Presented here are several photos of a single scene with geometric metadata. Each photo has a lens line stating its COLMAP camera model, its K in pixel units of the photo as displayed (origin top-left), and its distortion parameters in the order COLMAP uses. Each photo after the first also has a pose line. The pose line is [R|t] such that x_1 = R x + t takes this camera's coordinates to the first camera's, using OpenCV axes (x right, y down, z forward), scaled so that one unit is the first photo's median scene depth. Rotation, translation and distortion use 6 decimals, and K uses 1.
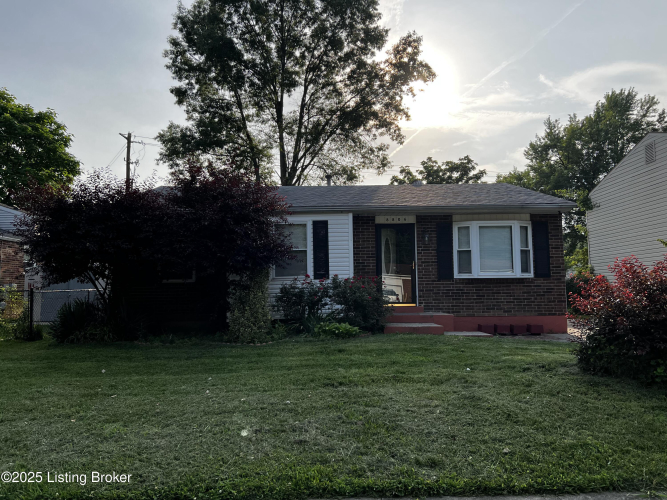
lens RADIAL K [[507.8, 0, 329.2], [0, 507.8, 252.8], [0, 0, 1]] dist [0.063133, -0.035587]
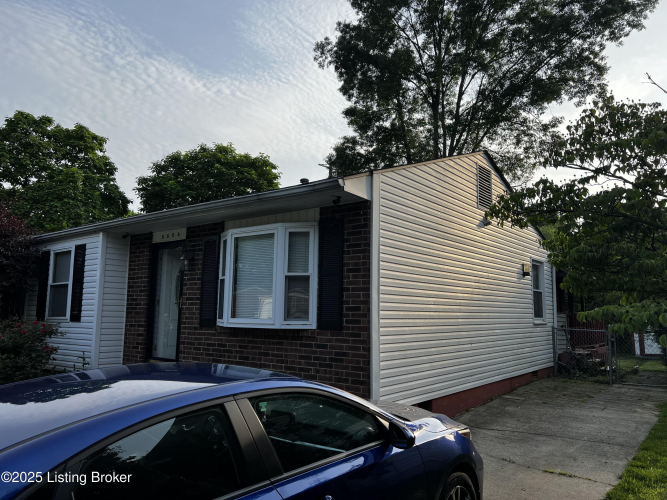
lens RADIAL K [[507.8, 0, 332.1], [0, 507.8, 250.3], [0, 0, 1]] dist [0.063133, -0.035587]
pose [[0.776435, -0.053262, -0.627942, 0.295524], [0.027524, 0.998337, -0.050646, -0.001875], [0.629596, 0.022039, 0.776610, 0.243394]]
